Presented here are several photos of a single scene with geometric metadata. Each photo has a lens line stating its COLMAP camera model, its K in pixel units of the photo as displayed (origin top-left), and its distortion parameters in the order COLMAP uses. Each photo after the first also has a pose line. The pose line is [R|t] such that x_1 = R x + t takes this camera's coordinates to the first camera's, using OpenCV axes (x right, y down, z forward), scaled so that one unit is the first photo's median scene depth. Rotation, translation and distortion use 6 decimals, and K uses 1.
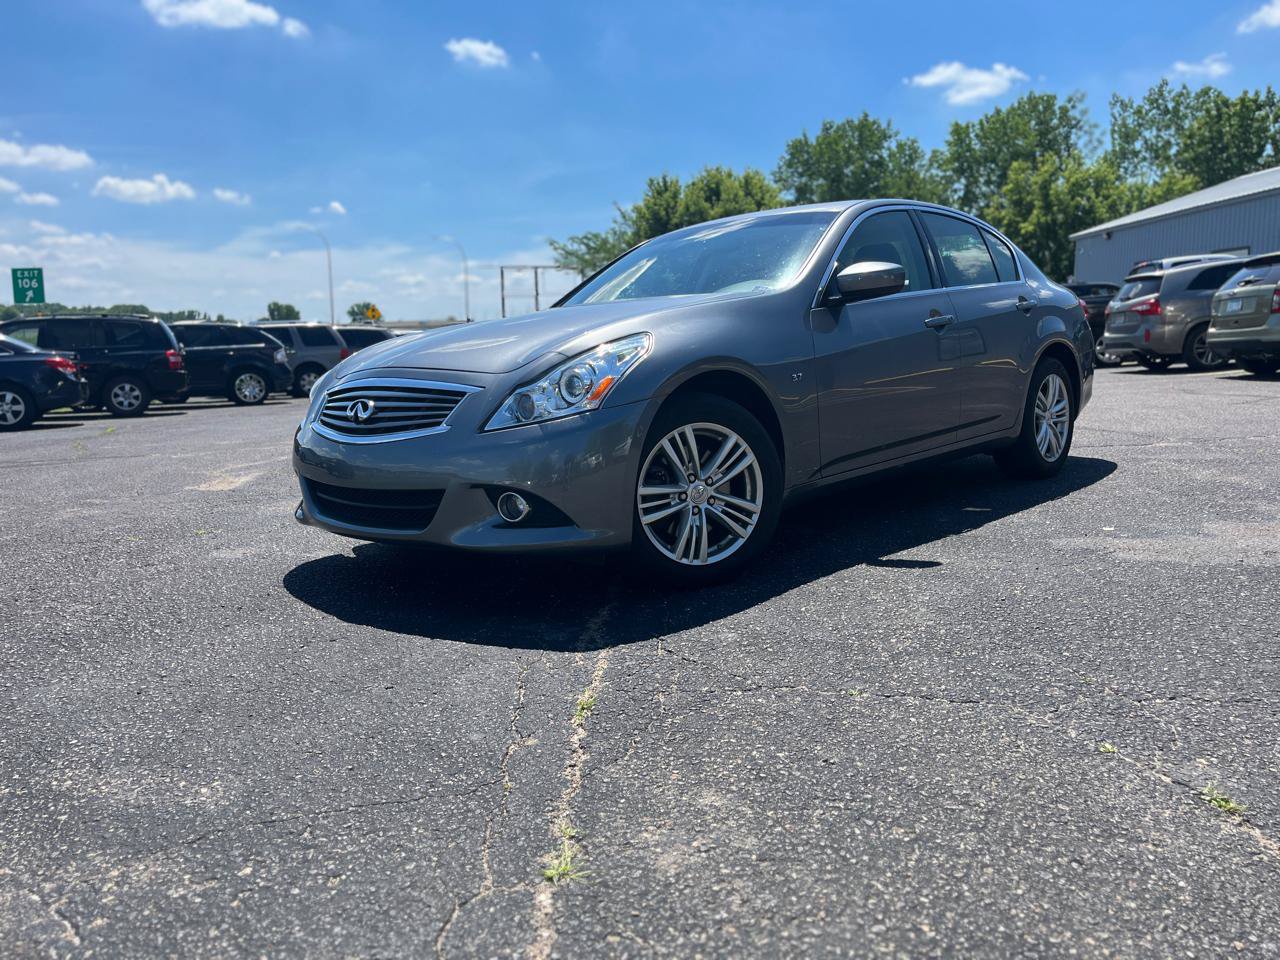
lens RADIAL K [[964.2, 0, 644.7], [0, 964.2, 490.8], [0, 0, 1]] dist [0.070679, -0.099329]
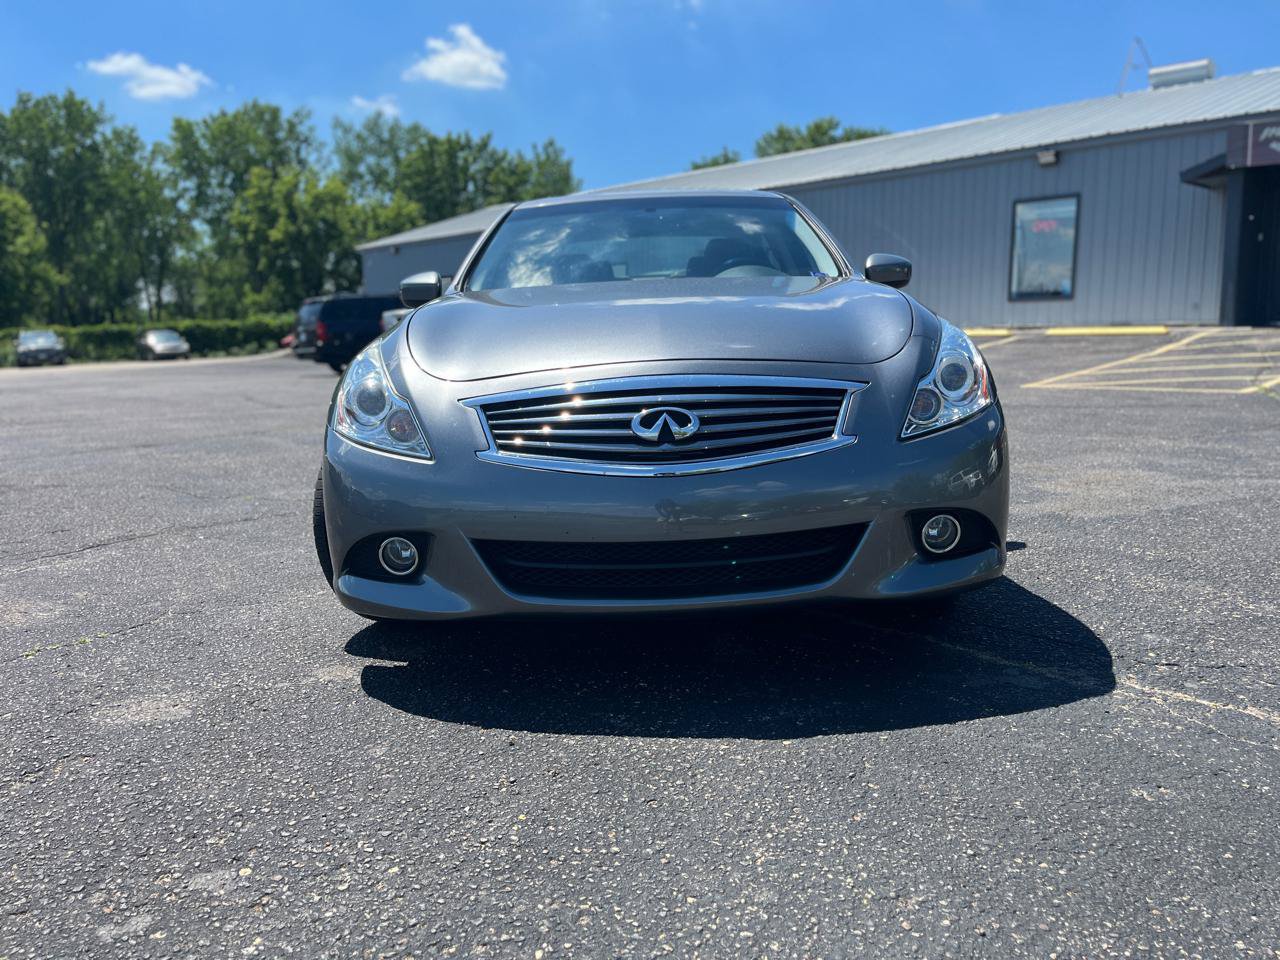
lens RADIAL K [[963.0, 0, 640.0], [0, 963.0, 480.0], [0, 0, 1]] dist [0.091843, -0.130640]
pose [[0.731264, -0.085036, 0.676773, -0.106054], [0.098370, 0.994974, 0.018727, -0.008792], [-0.674963, 0.052880, 0.735954, 0.079854]]
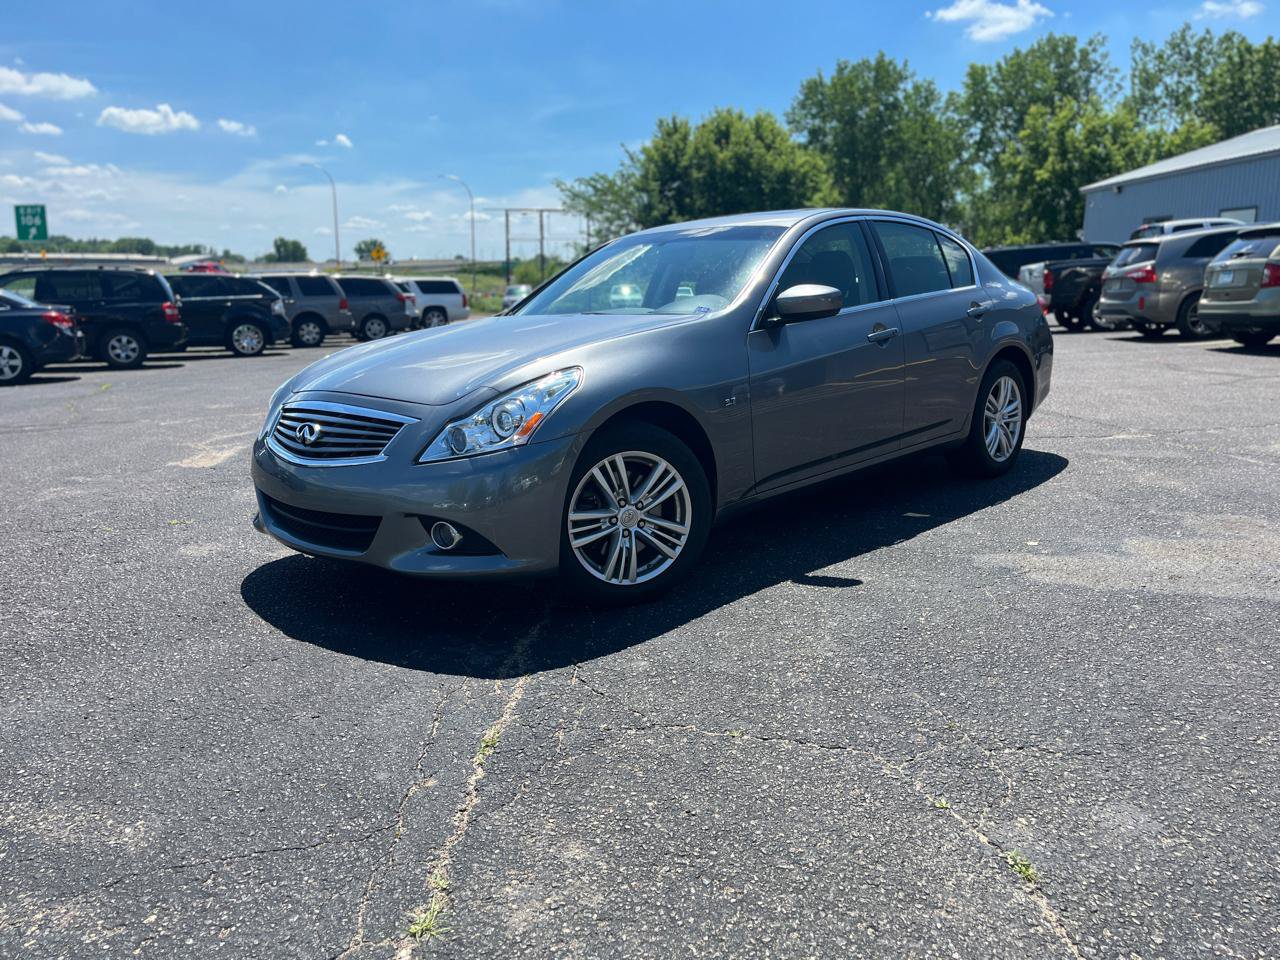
lens RADIAL K [[966.3, 0, 647.2], [0, 966.3, 480.8], [0, 0, 1]] dist [0.068008, -0.096466]
pose [[0.999872, 0.015223, -0.005021, 0.011785], [-0.014961, 0.998702, 0.048681, -0.012925], [0.005756, -0.048599, 0.998802, -0.007794]]
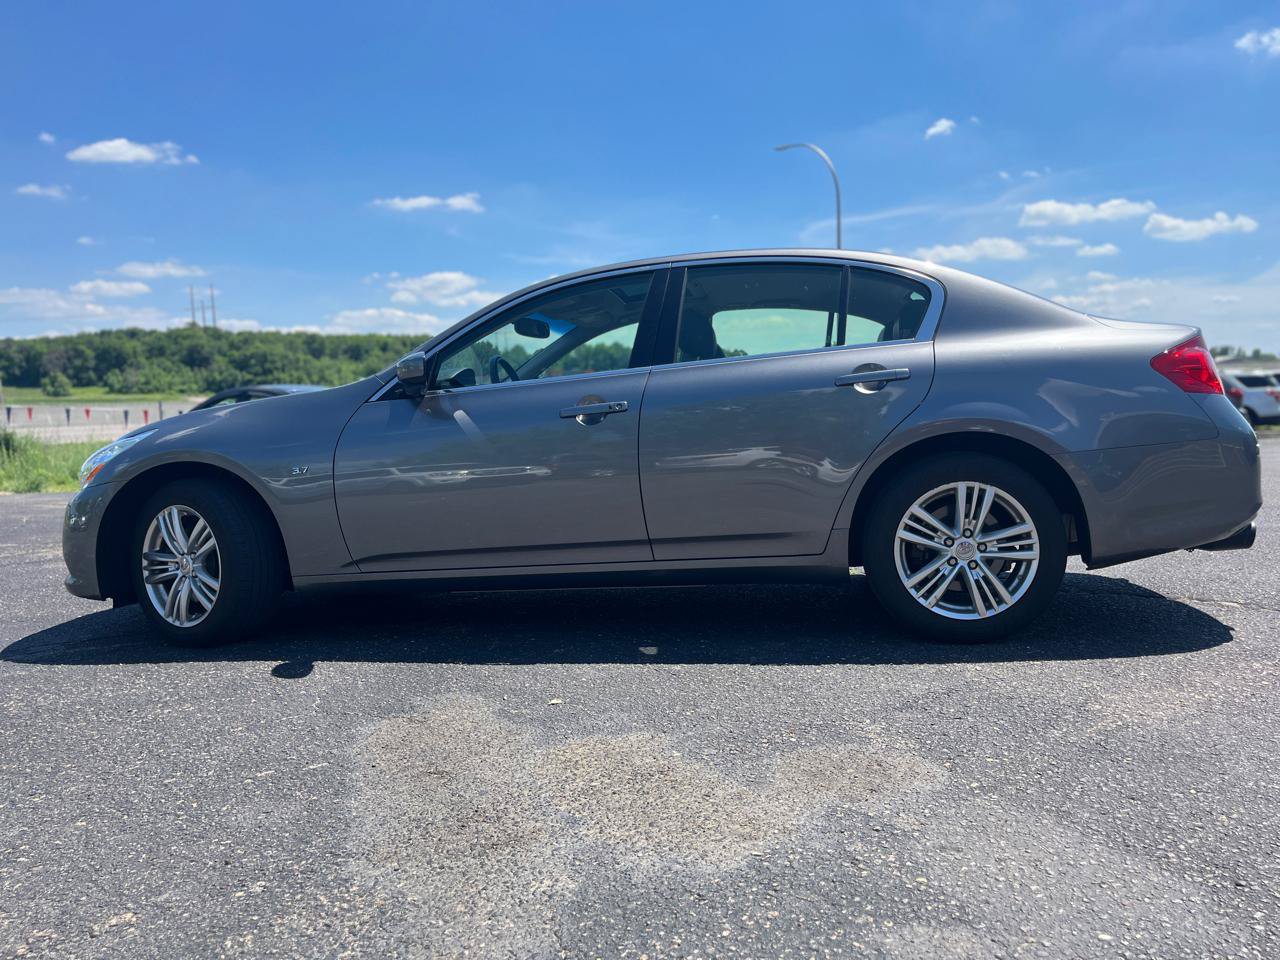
lens RADIAL K [[966.3, 0, 647.2], [0, 966.3, 480.8], [0, 0, 1]] dist [0.068008, -0.096466]
pose [[0.563956, 0.066813, -0.823098, 0.195532], [-0.106792, 0.994253, 0.007537, -0.024426], [0.818871, 0.083650, 0.567850, 0.113333]]
